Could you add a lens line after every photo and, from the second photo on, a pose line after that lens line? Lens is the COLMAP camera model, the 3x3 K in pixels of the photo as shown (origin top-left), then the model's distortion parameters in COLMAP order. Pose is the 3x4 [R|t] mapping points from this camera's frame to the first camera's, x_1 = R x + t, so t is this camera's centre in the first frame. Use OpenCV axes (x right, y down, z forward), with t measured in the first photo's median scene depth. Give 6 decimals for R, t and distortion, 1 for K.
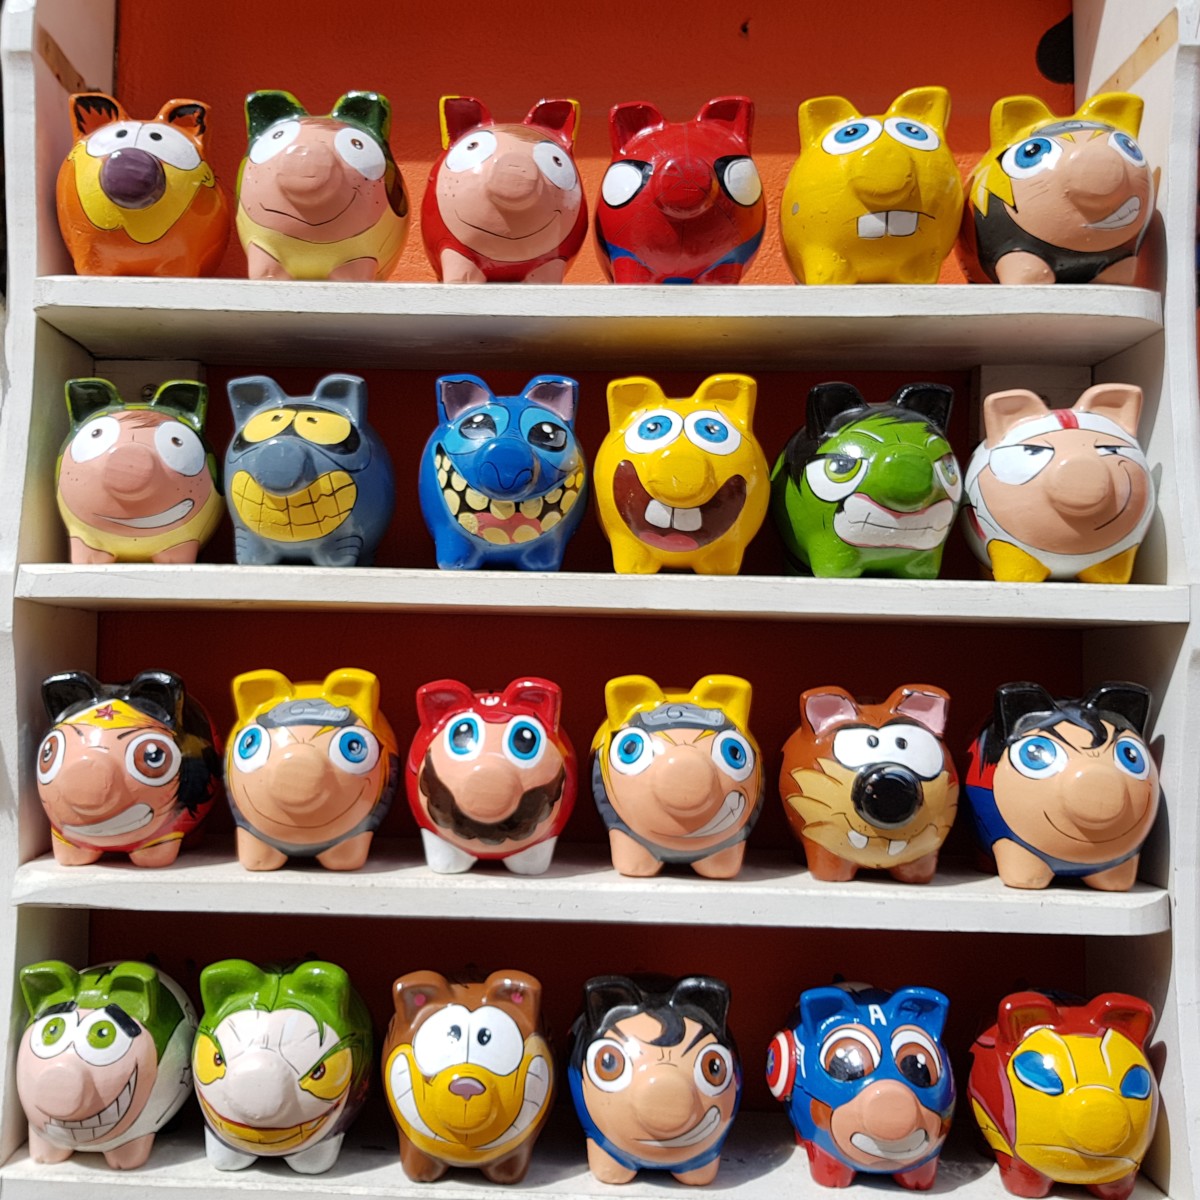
lens RADIAL K [[984.8, 0, 596.9], [0, 984.8, 596.5], [0, 0, 1]] dist [0.059439, 0.010508]
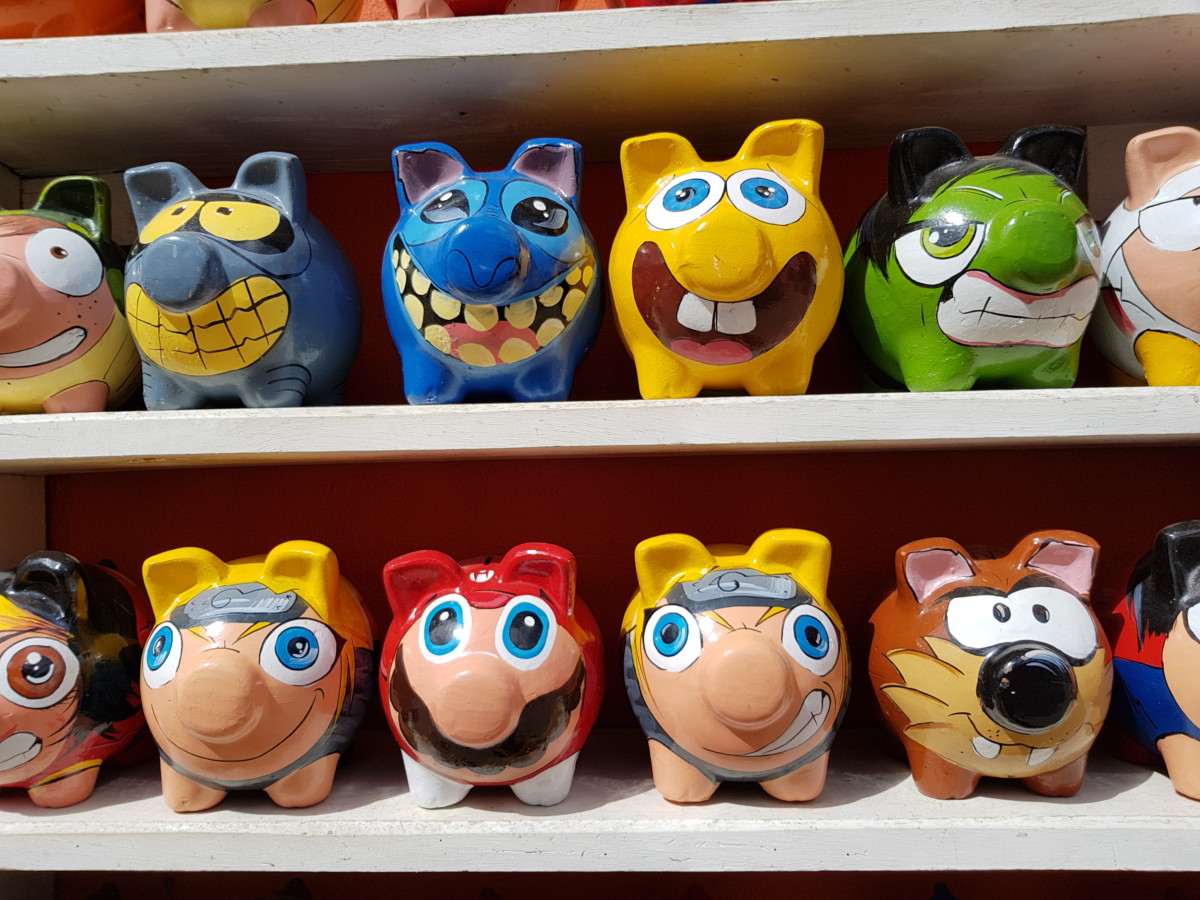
lens RADIAL K [[911.2, 0, 622.0], [0, 911.2, 479.0], [0, 0, 1]] dist [0.008003, -0.021128]
pose [[0.998659, -0.042972, -0.028883, 0.021843], [0.044346, 0.997826, 0.048762, 0.002706], [0.026725, -0.049977, 0.998393, 0.314875]]
